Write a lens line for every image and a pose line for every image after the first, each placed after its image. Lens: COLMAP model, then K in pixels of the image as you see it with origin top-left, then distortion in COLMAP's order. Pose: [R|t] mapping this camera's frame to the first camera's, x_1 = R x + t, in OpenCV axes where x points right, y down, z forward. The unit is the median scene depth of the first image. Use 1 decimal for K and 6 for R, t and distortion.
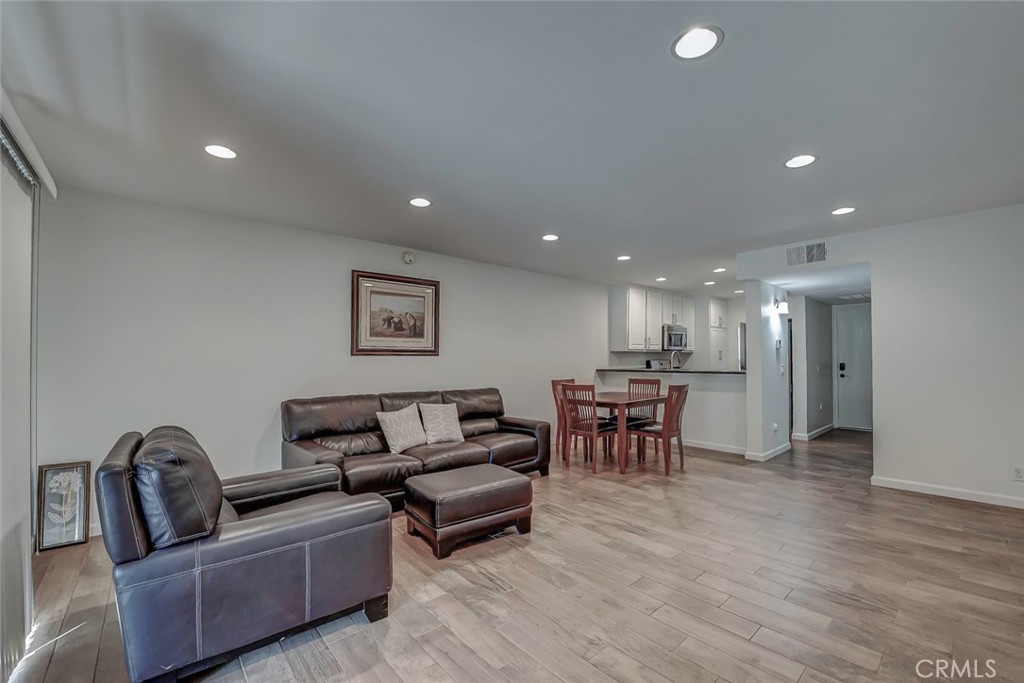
lens RADIAL K [[426.8, 0, 506.4], [0, 426.8, 352.3], [0, 0, 1]] dist [-0.020386, -0.001143]
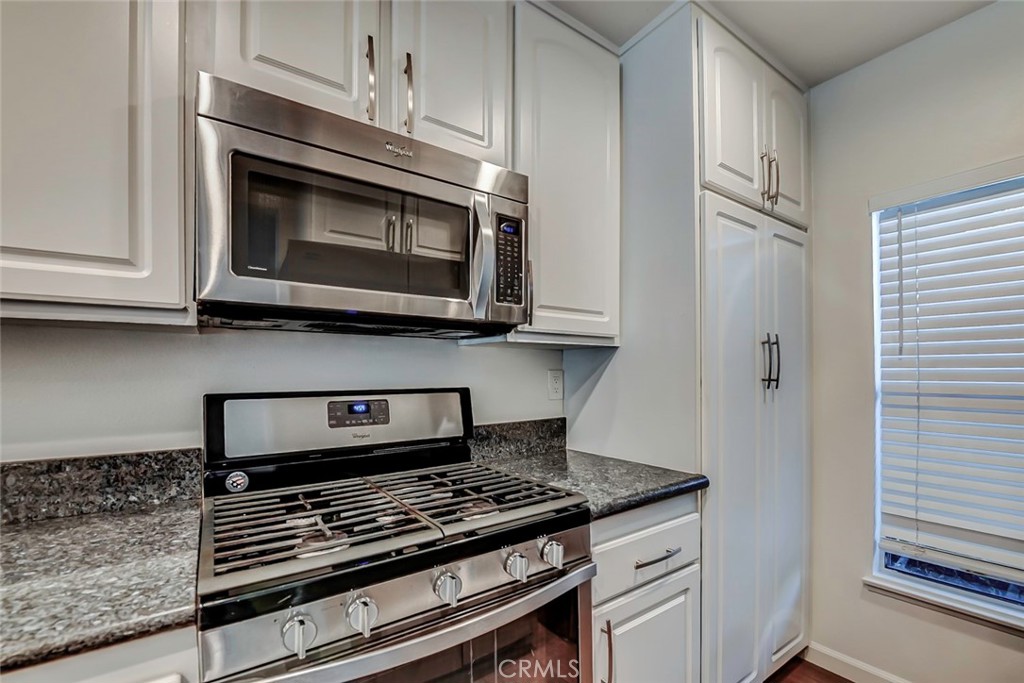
lens RADIAL K [[439.4, 0, 519.2], [0, 439.4, 379.0], [0, 0, 1]] dist [-0.015043, -0.000541]
pose [[0.995823, -0.003634, -0.091231, 0.786420], [0.005932, 0.999672, 0.024924, 0.017545], [0.091110, -0.025361, 0.995518, 1.525363]]
